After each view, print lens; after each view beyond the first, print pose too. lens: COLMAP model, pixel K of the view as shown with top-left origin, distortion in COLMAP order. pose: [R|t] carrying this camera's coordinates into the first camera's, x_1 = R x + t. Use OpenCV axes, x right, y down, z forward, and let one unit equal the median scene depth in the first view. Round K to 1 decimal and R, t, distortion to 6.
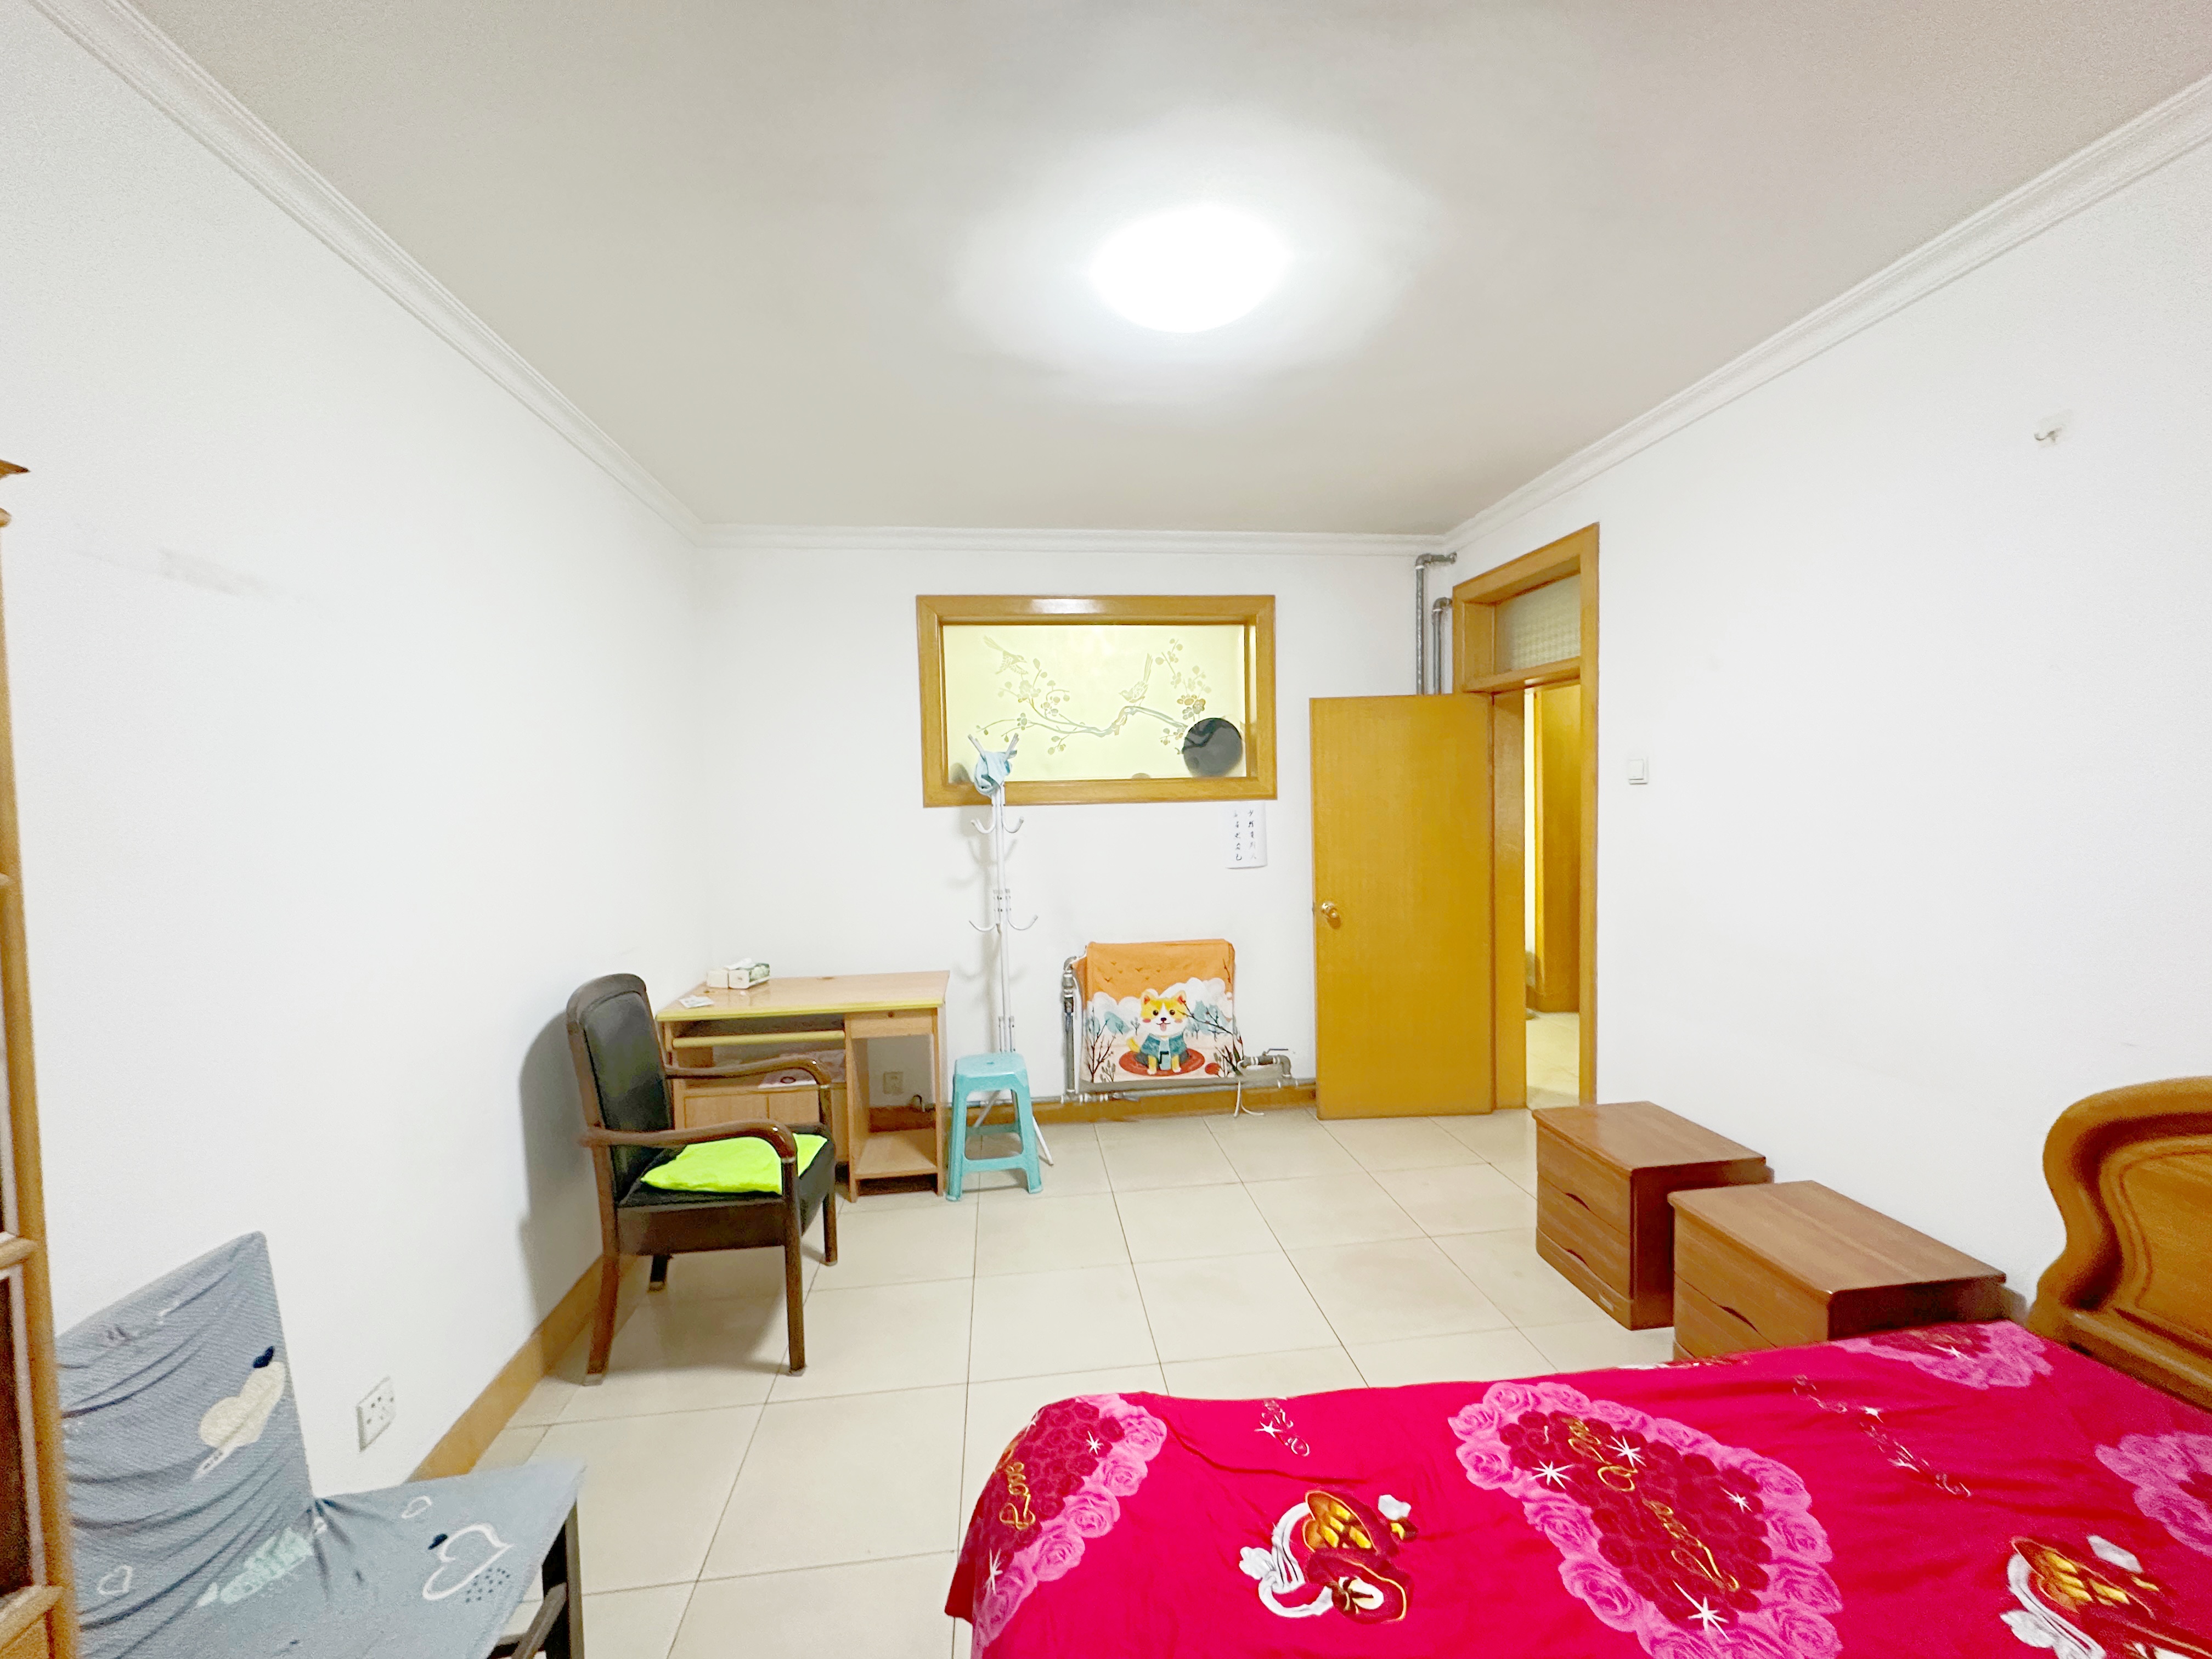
lens RADIAL K [[878.6, 0, 1109.7], [0, 878.6, 829.6], [0, 0, 1]] dist [-0.000551, -0.000010]
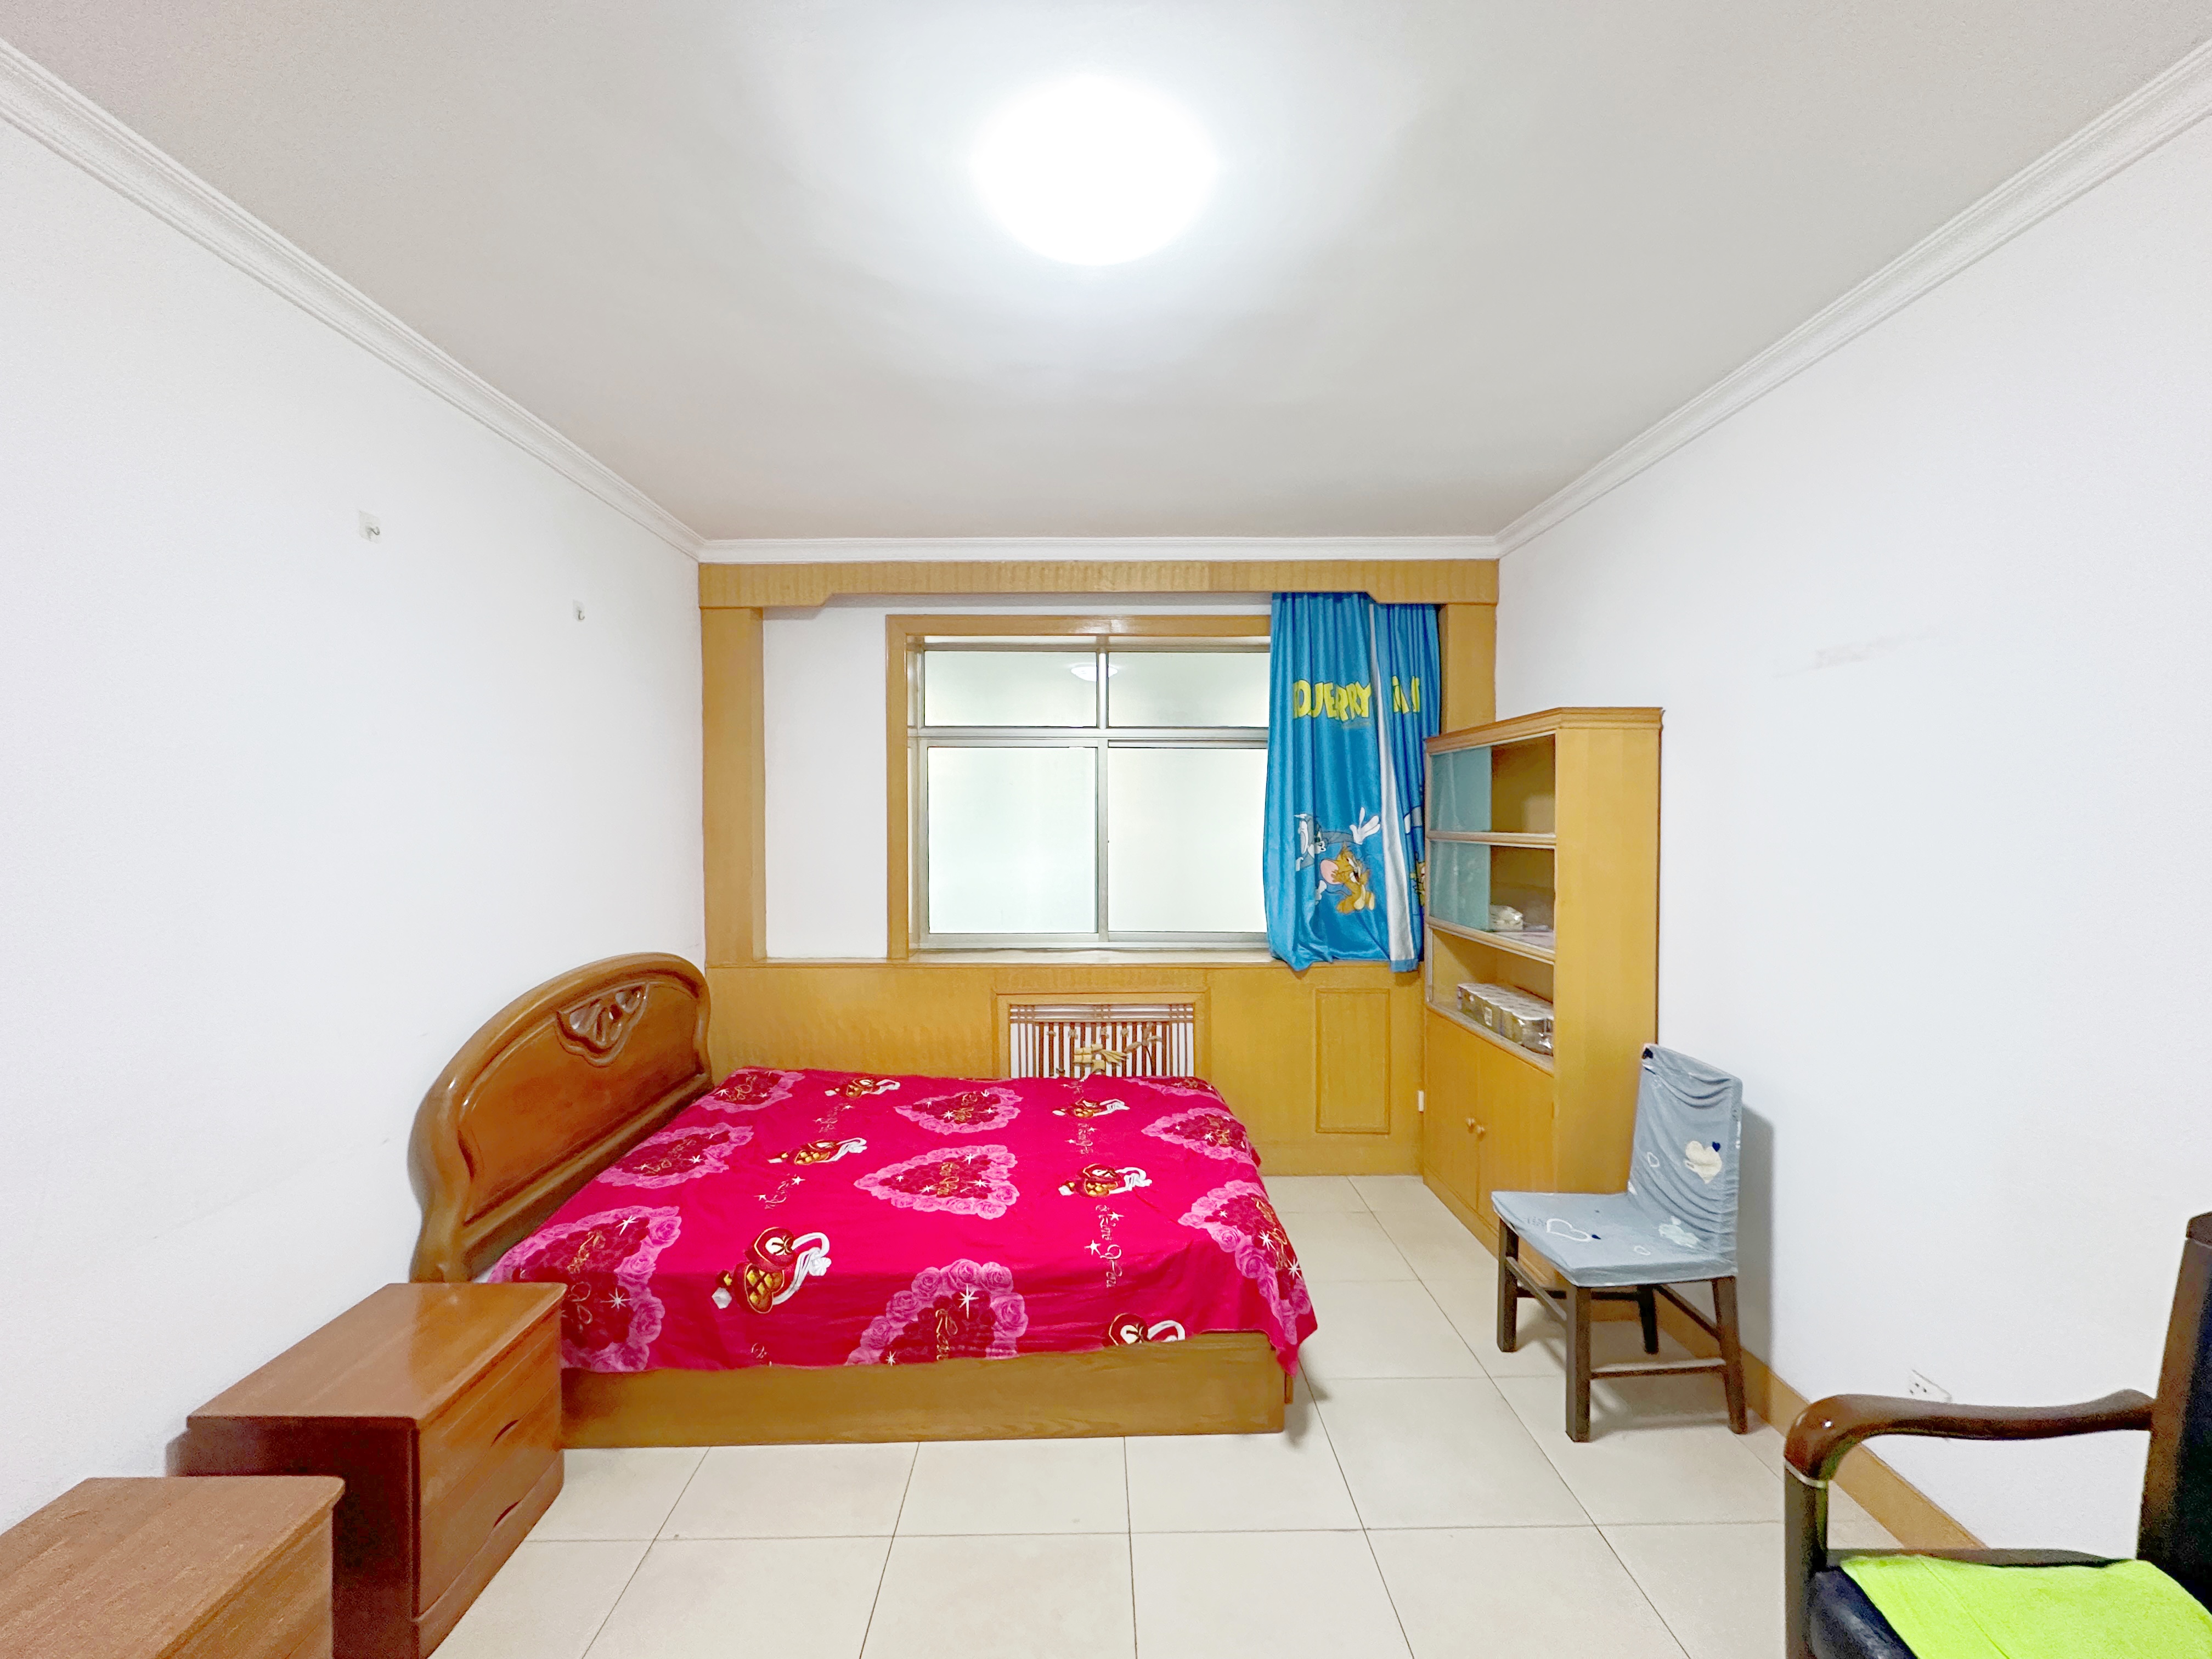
lens RADIAL K [[878.6, 0, 1109.7], [0, 878.6, 829.6], [0, 0, 1]] dist [-0.000551, -0.000010]
pose [[-0.994085, 0.022368, 0.106279, 0.002467], [0.028290, 0.998110, 0.054545, -0.135467], [-0.104858, 0.057229, -0.992839, 2.893265]]
